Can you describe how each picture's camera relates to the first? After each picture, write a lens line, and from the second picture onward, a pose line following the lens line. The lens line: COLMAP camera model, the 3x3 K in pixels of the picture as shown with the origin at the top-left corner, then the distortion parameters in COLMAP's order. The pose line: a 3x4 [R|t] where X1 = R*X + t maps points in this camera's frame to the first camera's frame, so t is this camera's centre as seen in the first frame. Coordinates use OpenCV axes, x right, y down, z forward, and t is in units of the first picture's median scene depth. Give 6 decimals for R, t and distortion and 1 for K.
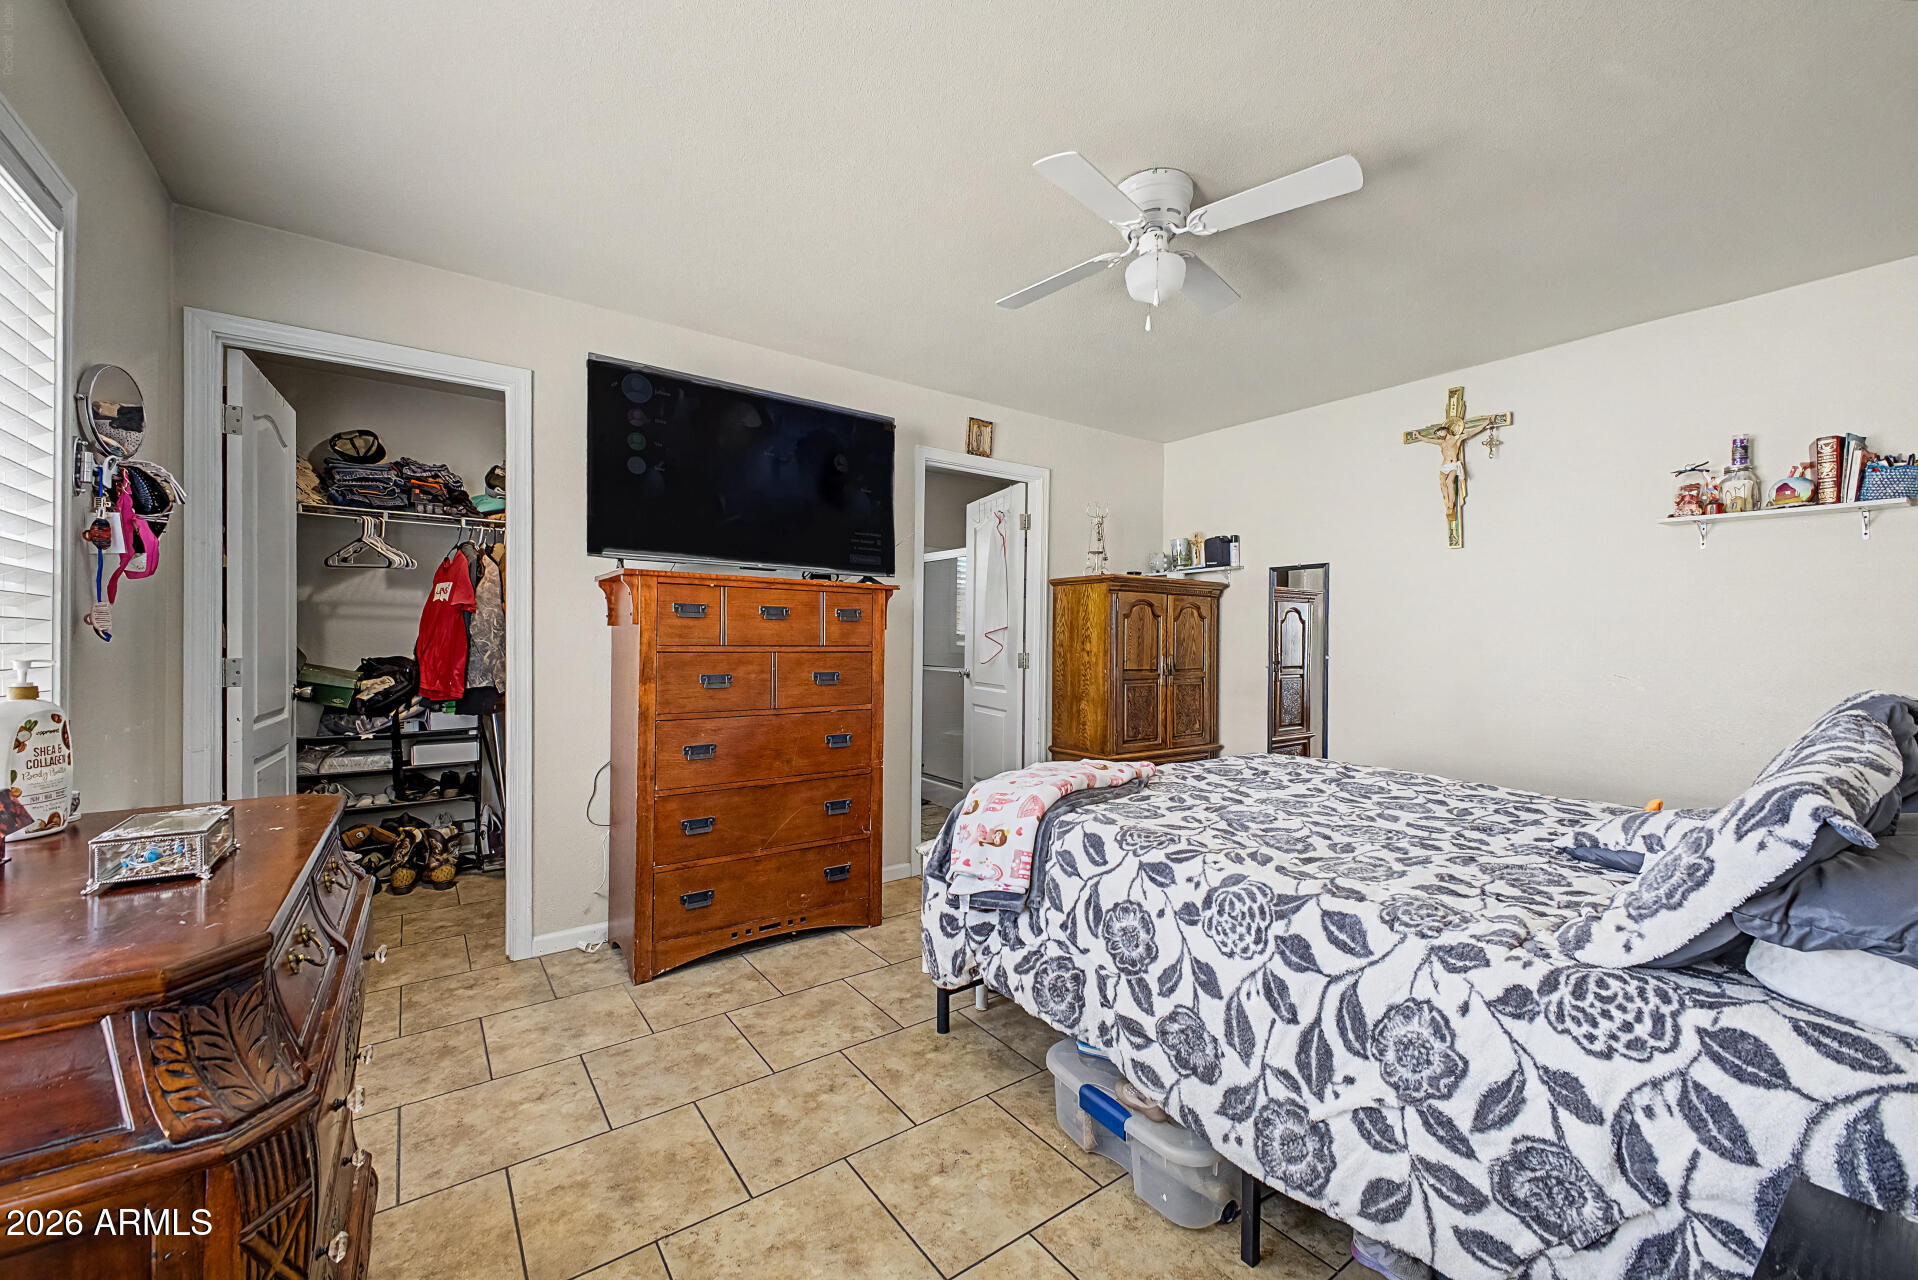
lens RADIAL K [[751.8, 0, 961.1], [0, 751.8, 639.9], [0, 0, 1]] dist [0.028095, -0.007778]
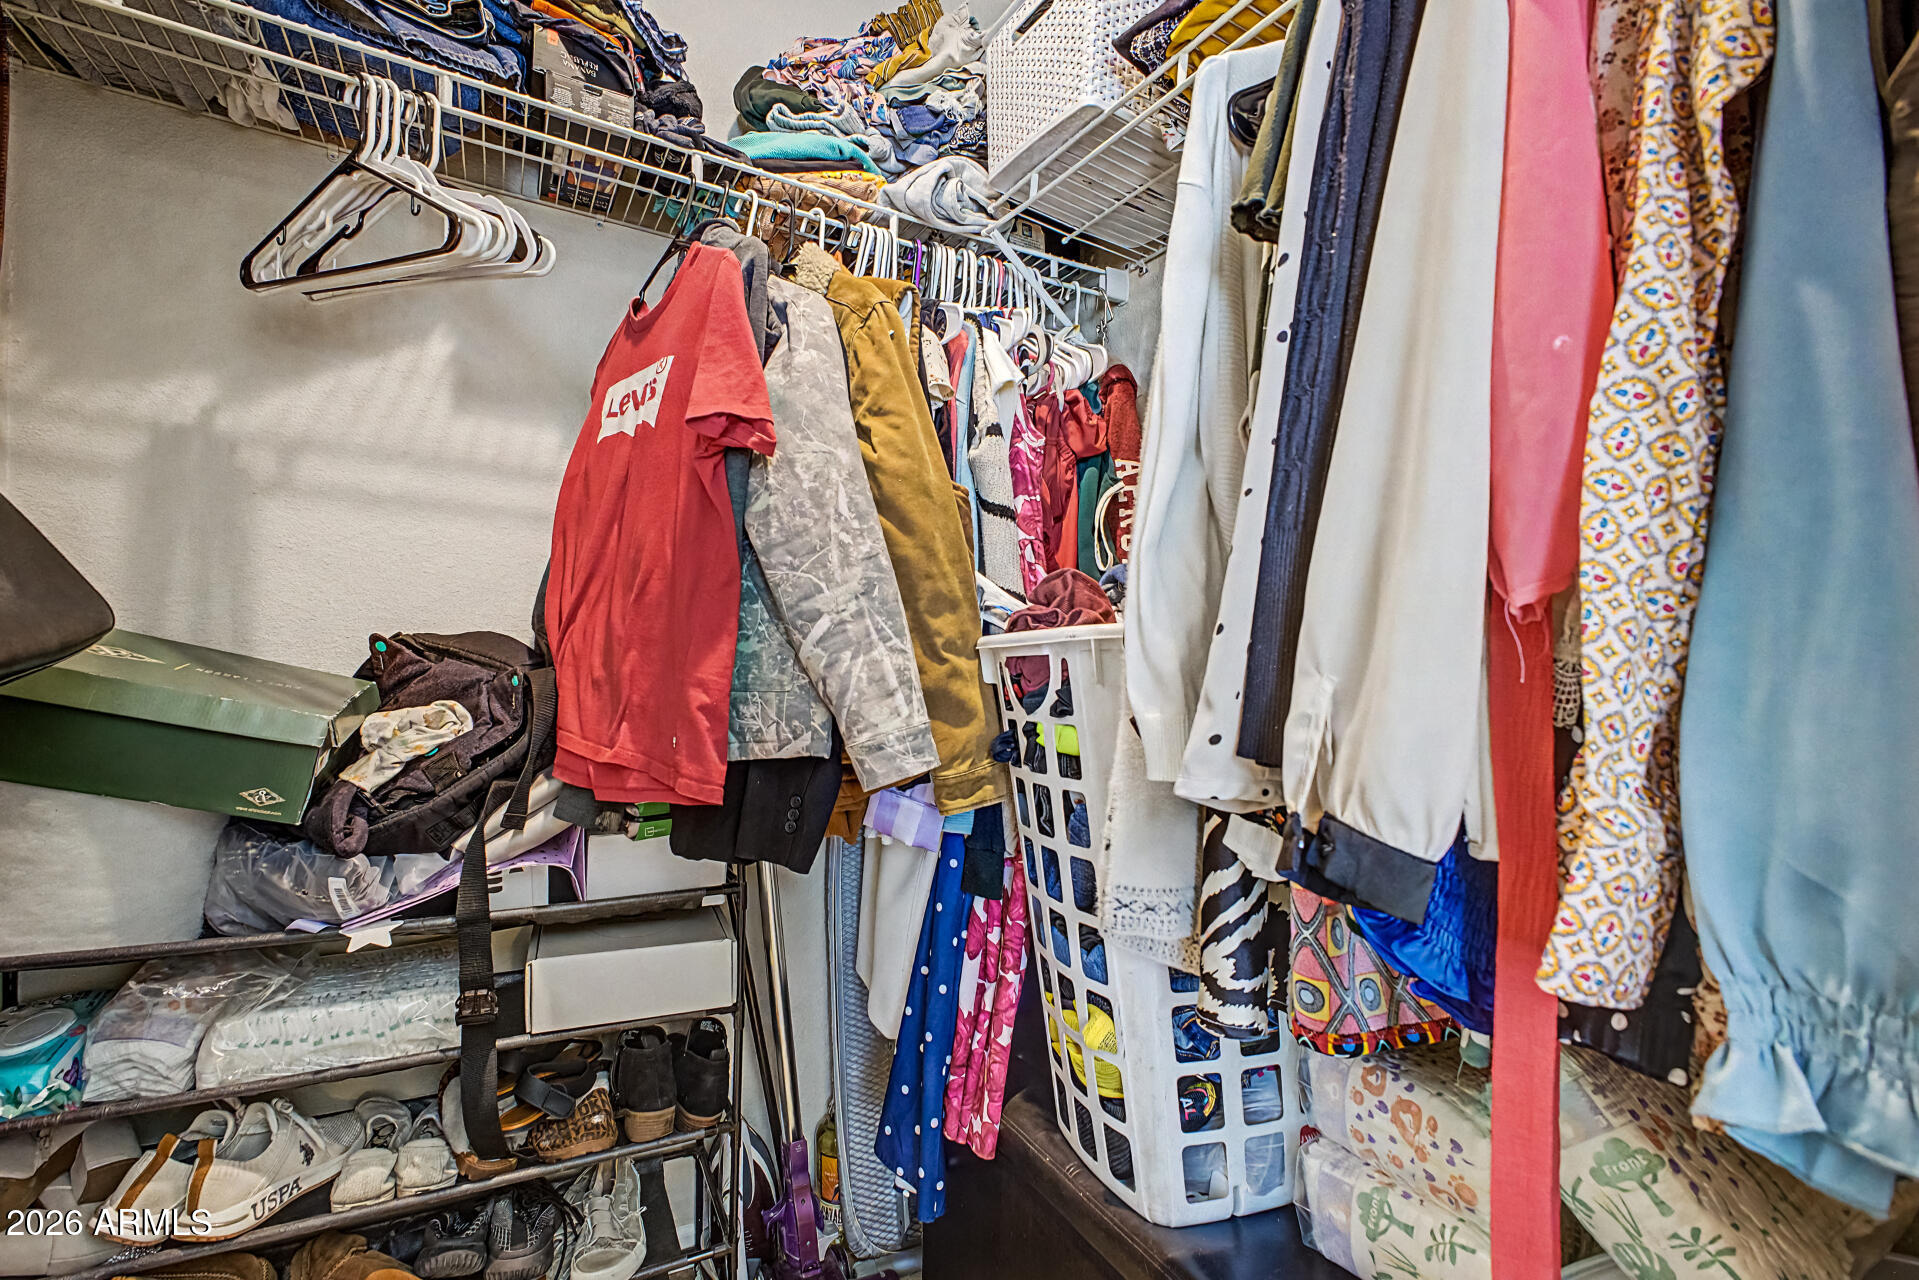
lens RADIAL K [[755.0, 0, 952.4], [0, 755.0, 643.8], [0, 0, 1]] dist [-0.004854, -0.000442]
pose [[0.996063, 0.018318, -0.086739, -0.550653], [-0.017124, 0.999748, 0.014490, 0.020217], [0.086982, -0.012948, 0.996126, 0.748650]]
